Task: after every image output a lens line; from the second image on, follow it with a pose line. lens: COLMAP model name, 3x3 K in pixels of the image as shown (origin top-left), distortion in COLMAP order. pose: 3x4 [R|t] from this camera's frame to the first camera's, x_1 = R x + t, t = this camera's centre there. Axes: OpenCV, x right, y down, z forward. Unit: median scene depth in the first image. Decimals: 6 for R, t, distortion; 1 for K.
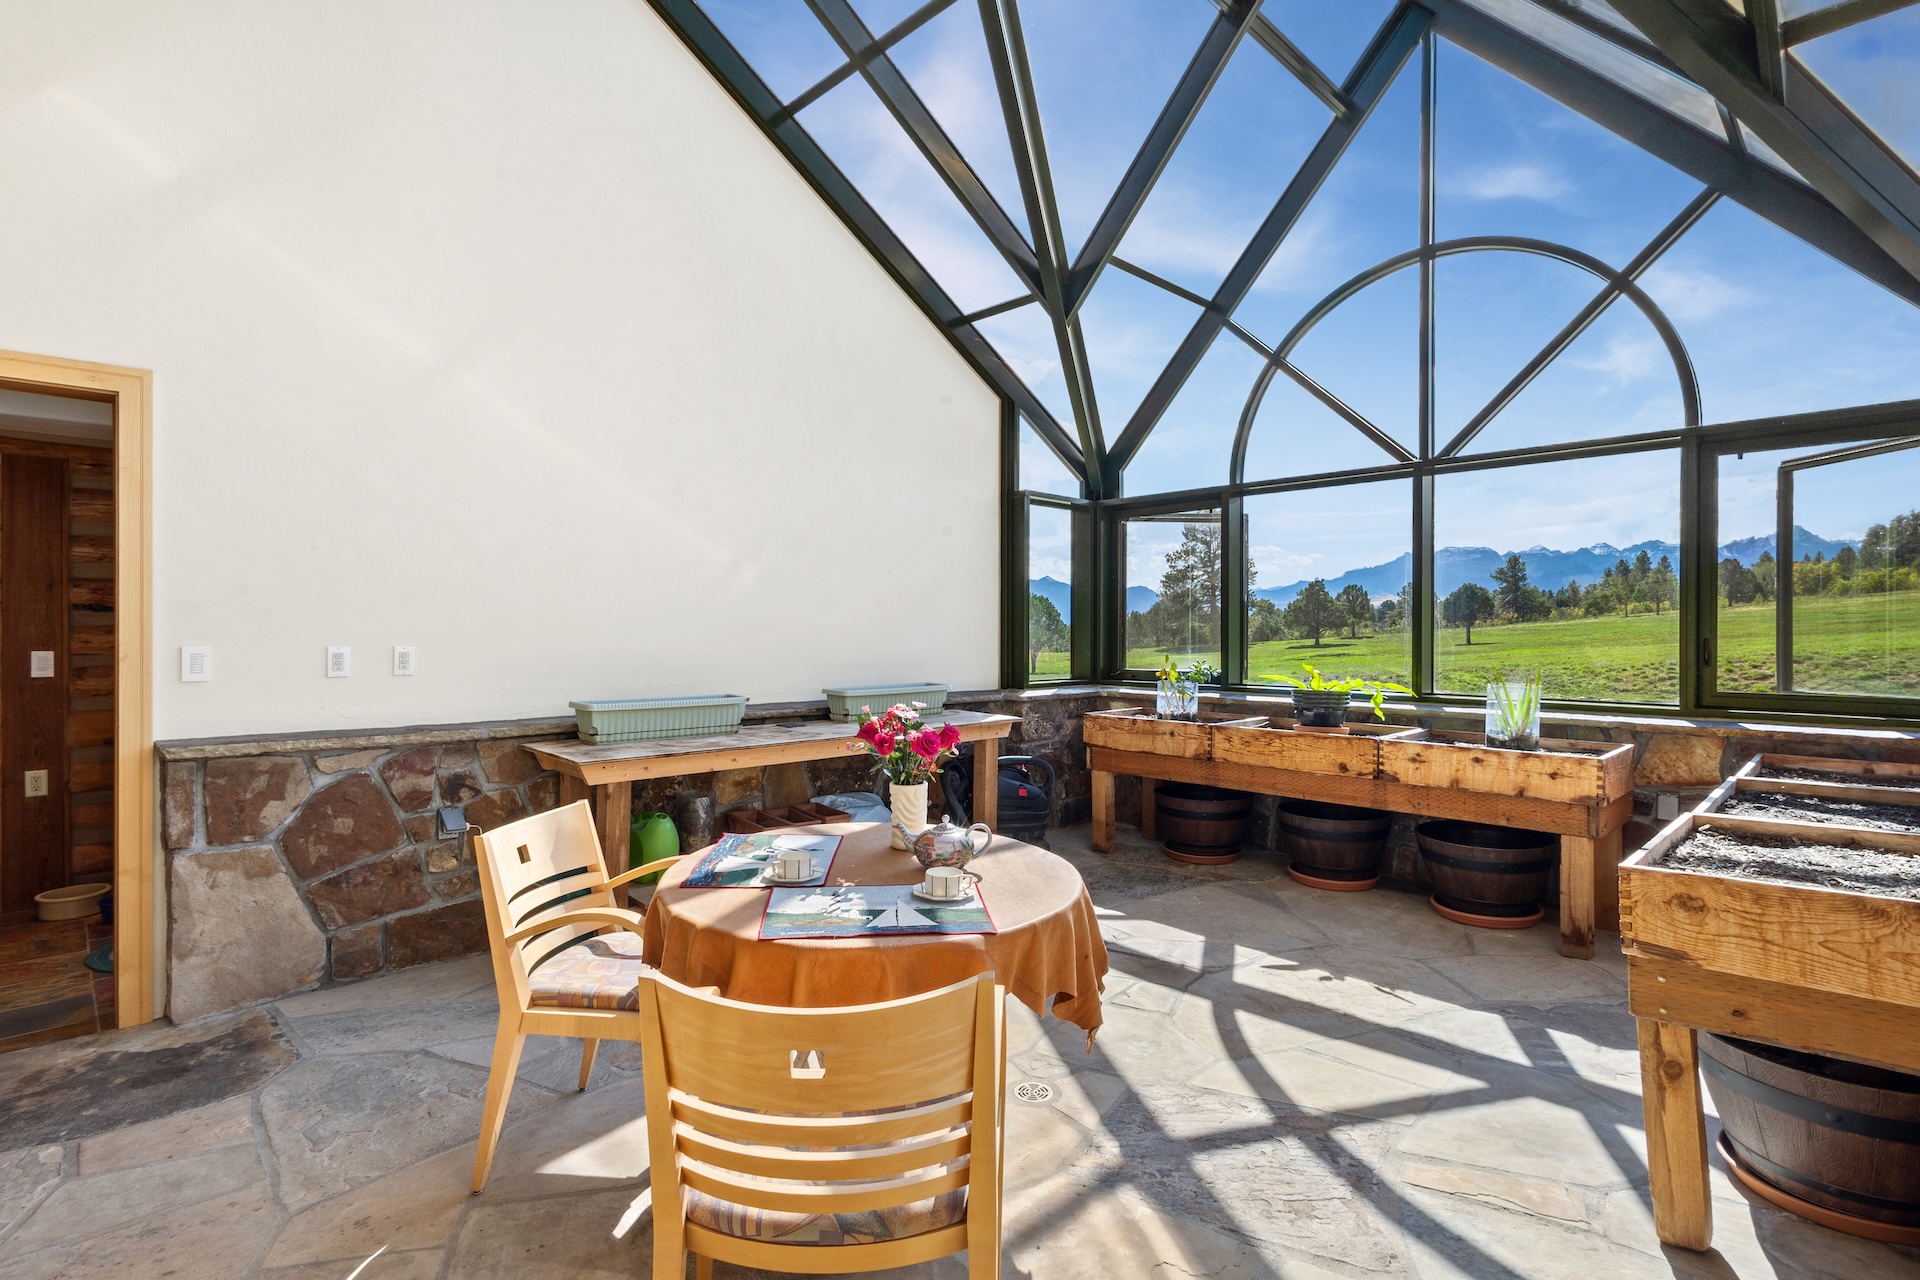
lens RADIAL K [[910.7, 0, 962.8], [0, 910.7, 638.5], [0, 0, 1]] dist [0.010905, 0.000267]
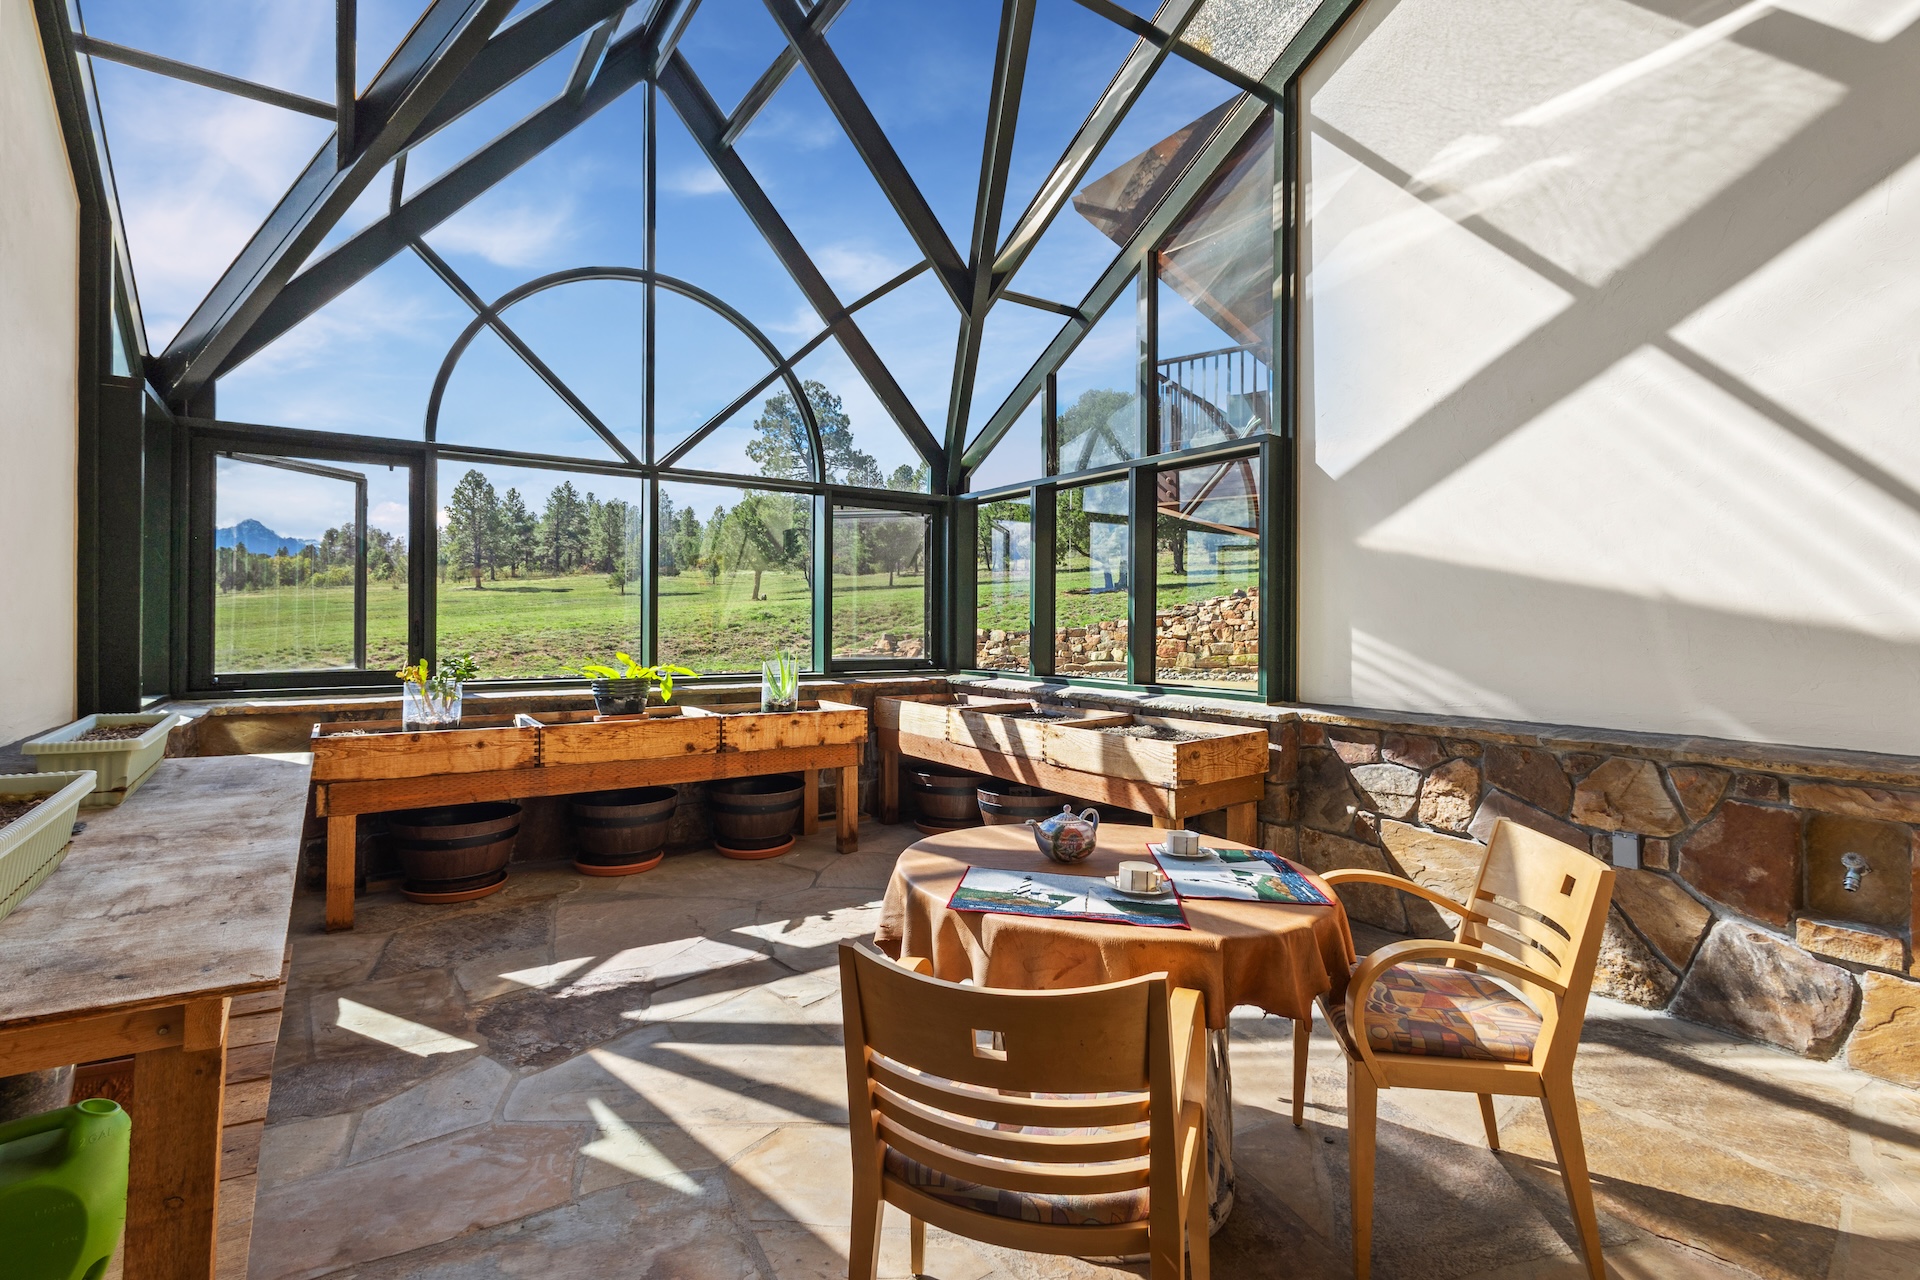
lens RADIAL K [[881.8, 0, 953.4], [0, 881.8, 627.2], [0, 0, 1]] dist [0.011119, -0.000428]
pose [[0.194097, -0.004300, 0.980973, -0.537168], [0.003617, 0.999987, 0.003667, -0.002271], [-0.980976, 0.002836, 0.194110, 0.495908]]
